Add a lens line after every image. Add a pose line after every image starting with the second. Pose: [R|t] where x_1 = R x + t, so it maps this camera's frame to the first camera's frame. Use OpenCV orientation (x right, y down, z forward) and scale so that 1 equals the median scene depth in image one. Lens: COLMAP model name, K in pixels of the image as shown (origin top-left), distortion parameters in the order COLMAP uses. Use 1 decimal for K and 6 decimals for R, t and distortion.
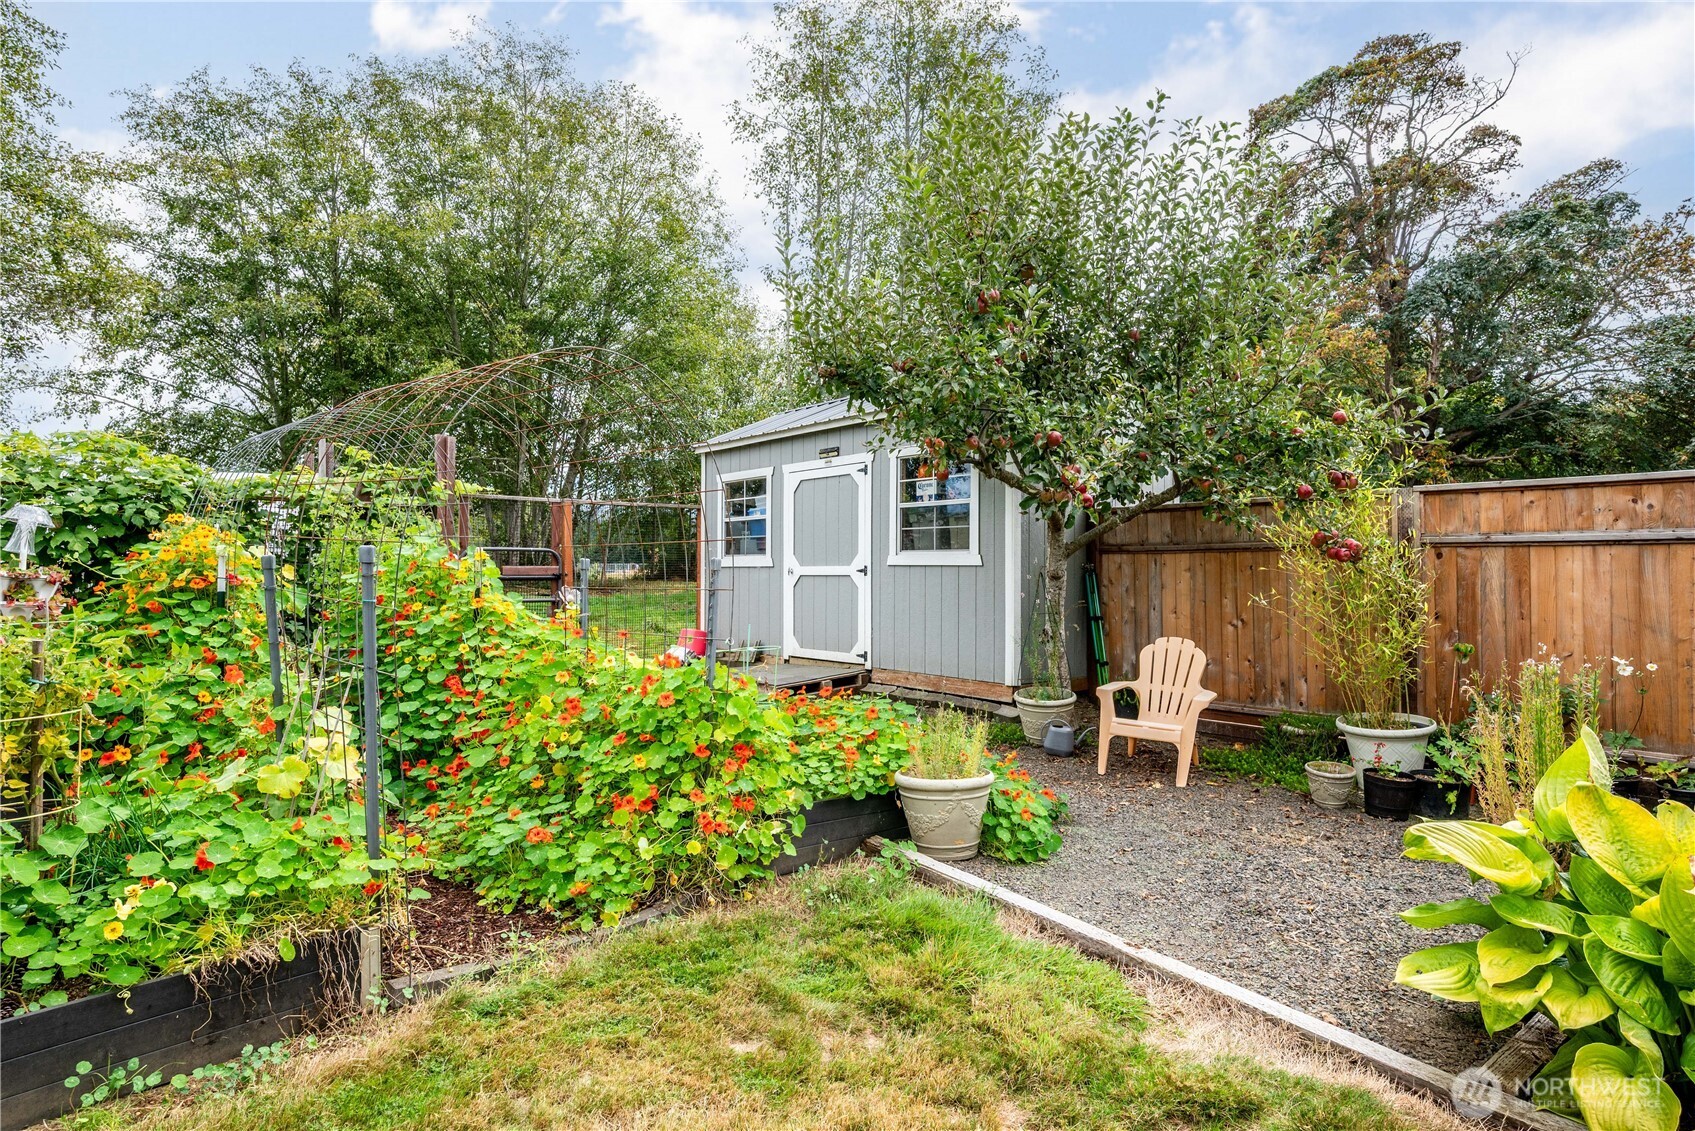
lens RADIAL K [[924.6, 0, 847.6], [0, 924.6, 561.2], [0, 0, 1]] dist [-0.000589, -0.000389]
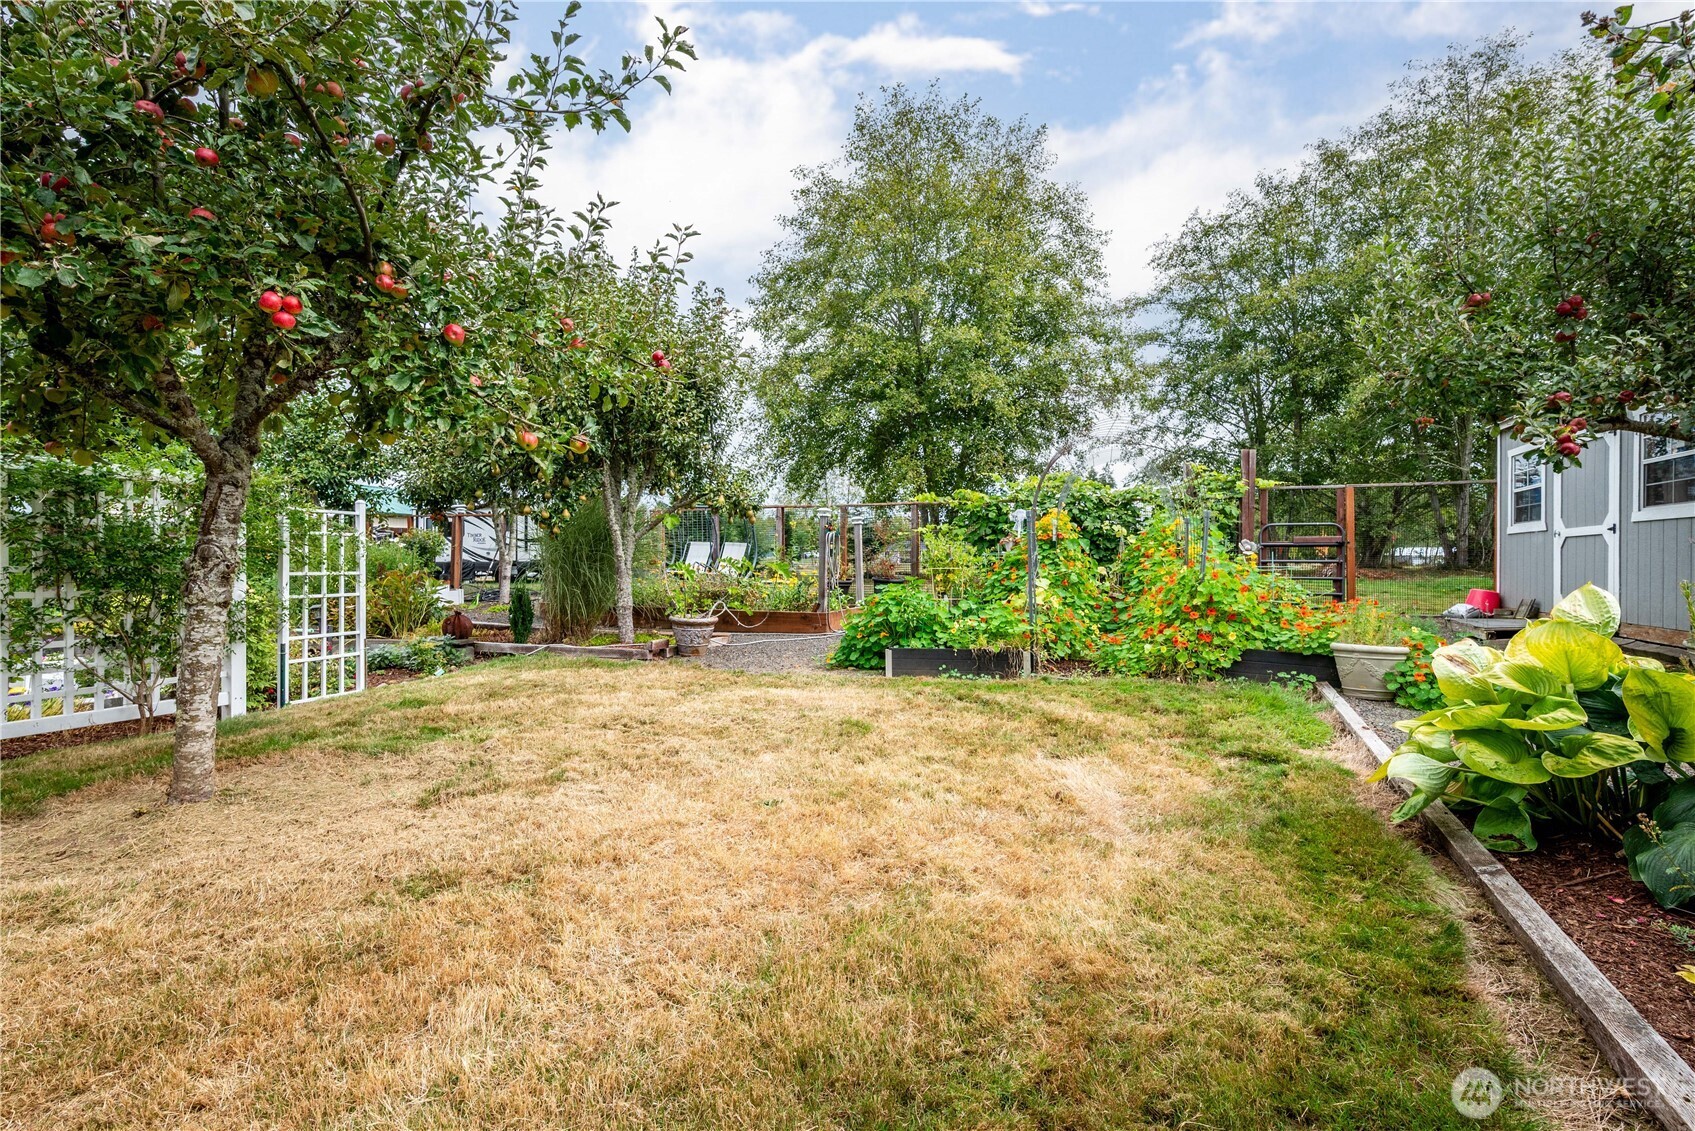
lens RADIAL K [[779.4, 0, 847.8], [0, 779.4, 564.4], [0, 0, 1]] dist [0.000201, 0.000037]
pose [[0.462786, 0.001513, -0.886469, 0.356485], [0.007088, 0.999960, 0.005407, 0.035350], [0.886442, -0.008786, 0.462757, -0.146653]]
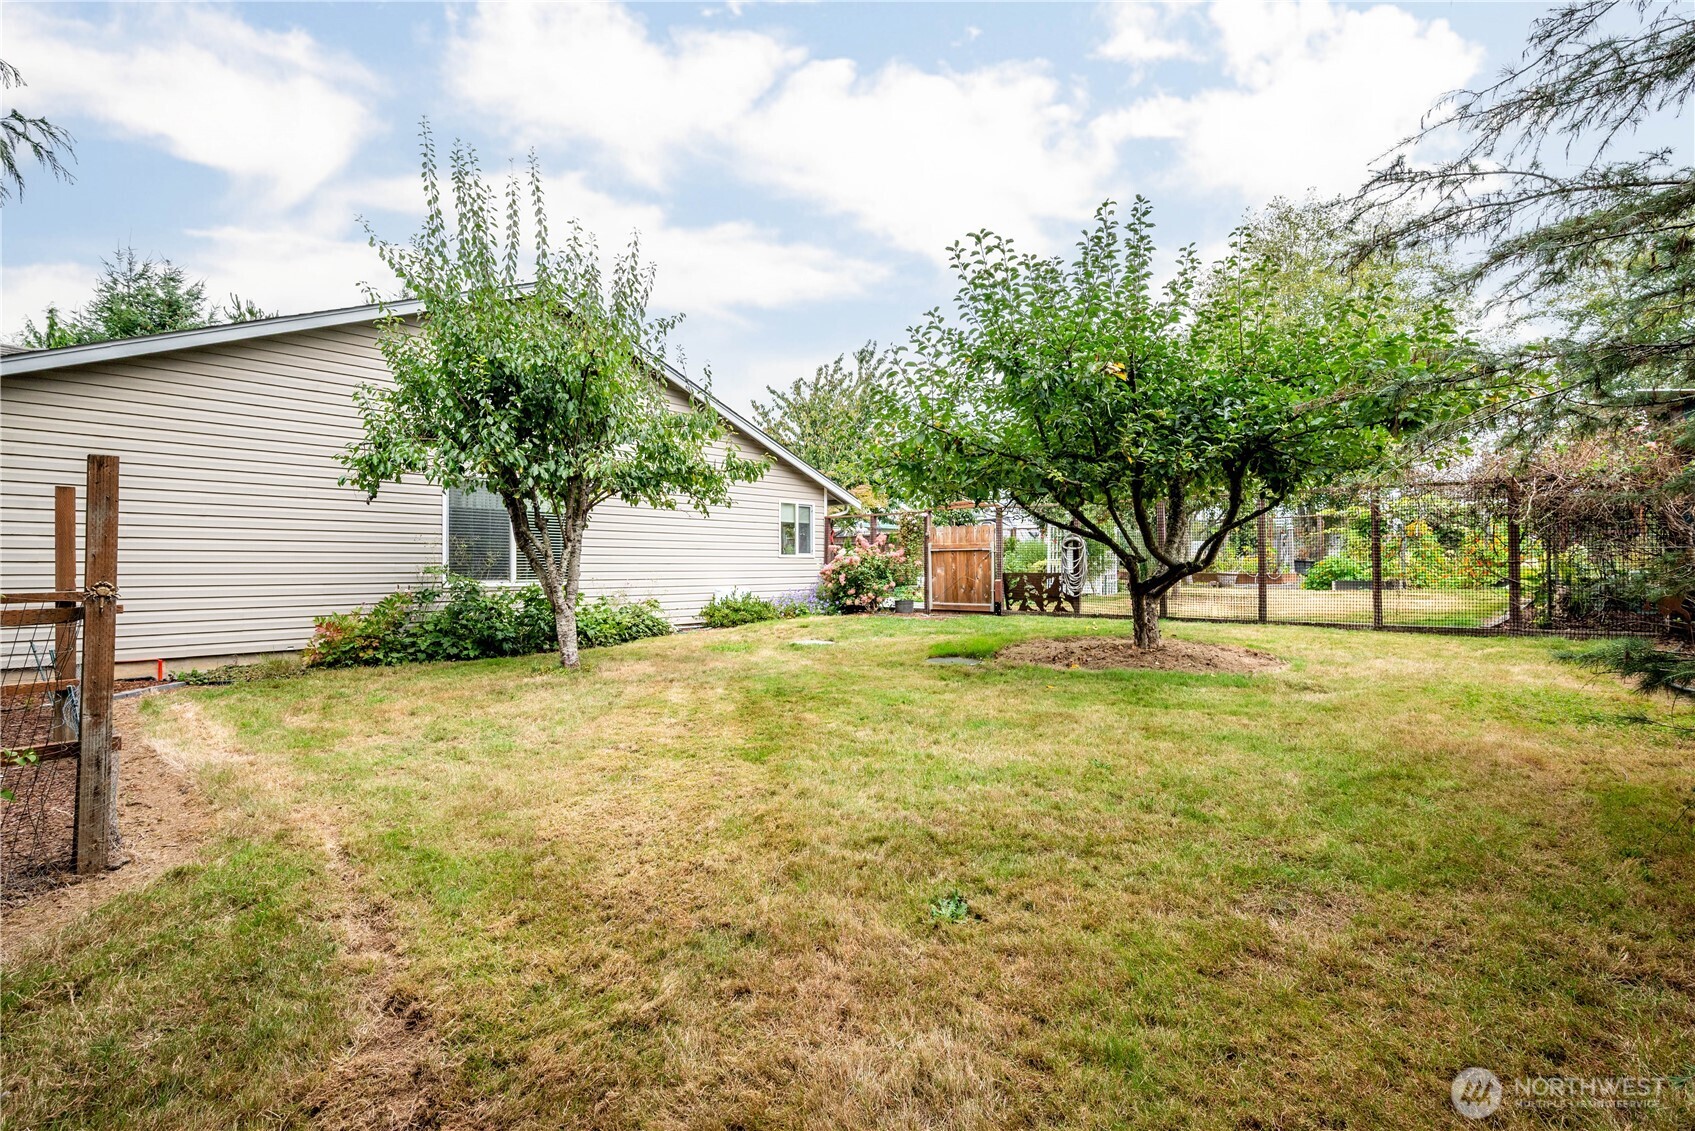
lens RADIAL K [[779.4, 0, 847.6], [0, 779.4, 563.1], [0, 0, 1]] dist [0.000201, 0.000037]
pose [[0.091435, -0.002537, -0.995808, 1.323018], [0.006784, 0.999975, -0.001924, 0.070454], [0.995788, -0.006580, 0.091450, -0.978368]]
